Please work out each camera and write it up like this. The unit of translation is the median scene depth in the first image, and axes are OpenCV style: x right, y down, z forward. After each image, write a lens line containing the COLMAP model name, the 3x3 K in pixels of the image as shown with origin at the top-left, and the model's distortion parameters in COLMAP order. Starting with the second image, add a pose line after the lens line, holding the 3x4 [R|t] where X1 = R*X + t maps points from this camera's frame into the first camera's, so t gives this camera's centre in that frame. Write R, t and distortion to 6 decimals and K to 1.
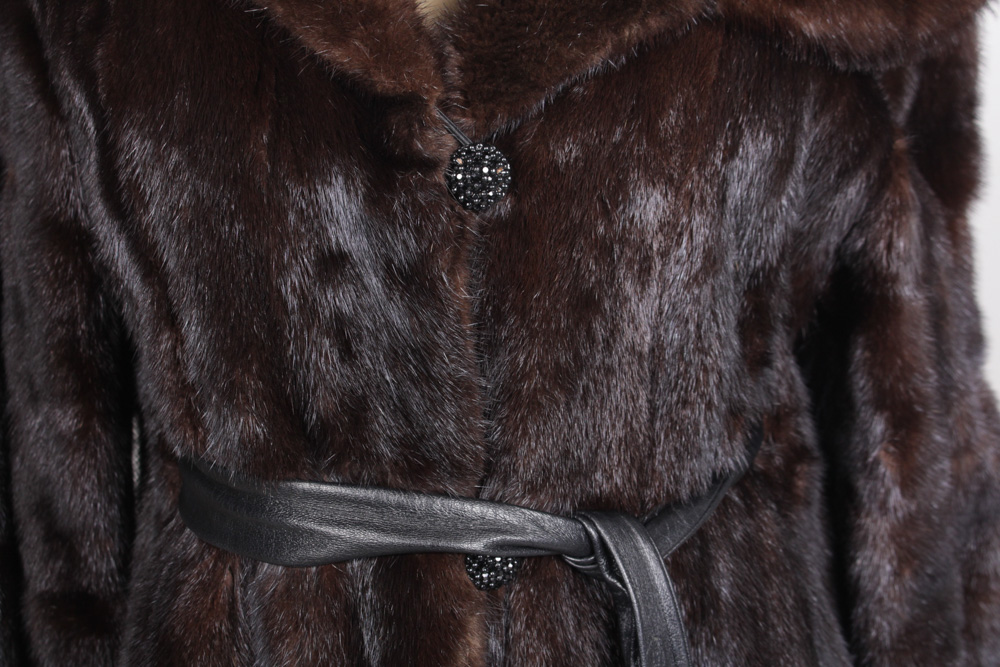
lens RADIAL K [[1153.8, 0, 525.0], [0, 1153.8, 347.5], [0, 0, 1]] dist [-0.011022, 0.000000]
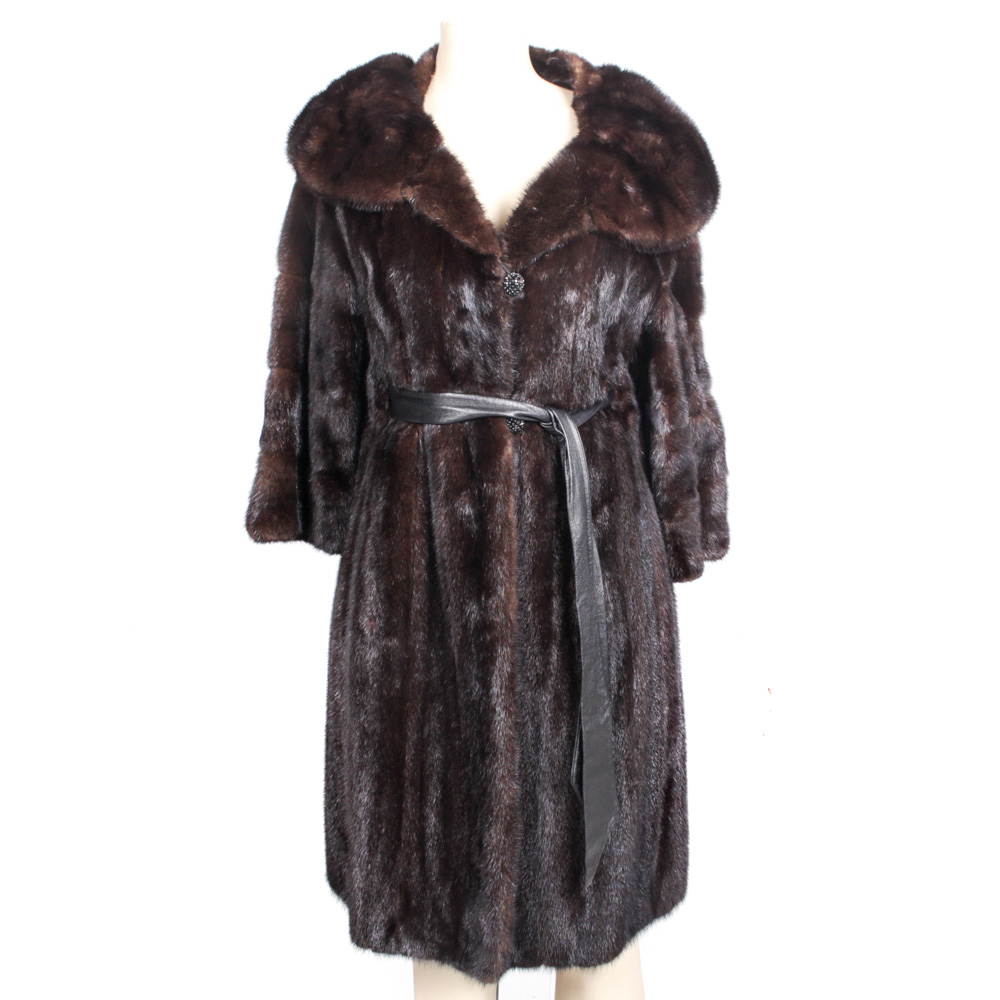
lens RADIAL K [[942.4, 0, 488.8], [0, 942.4, 520.6], [0, 0, 1]] dist [-0.009058, -0.000704]
pose [[0.999639, 0.006758, 0.026003, -0.152581], [-0.005388, 0.998611, -0.052418, 0.547319], [-0.026321, 0.052259, 0.998287, -1.278683]]
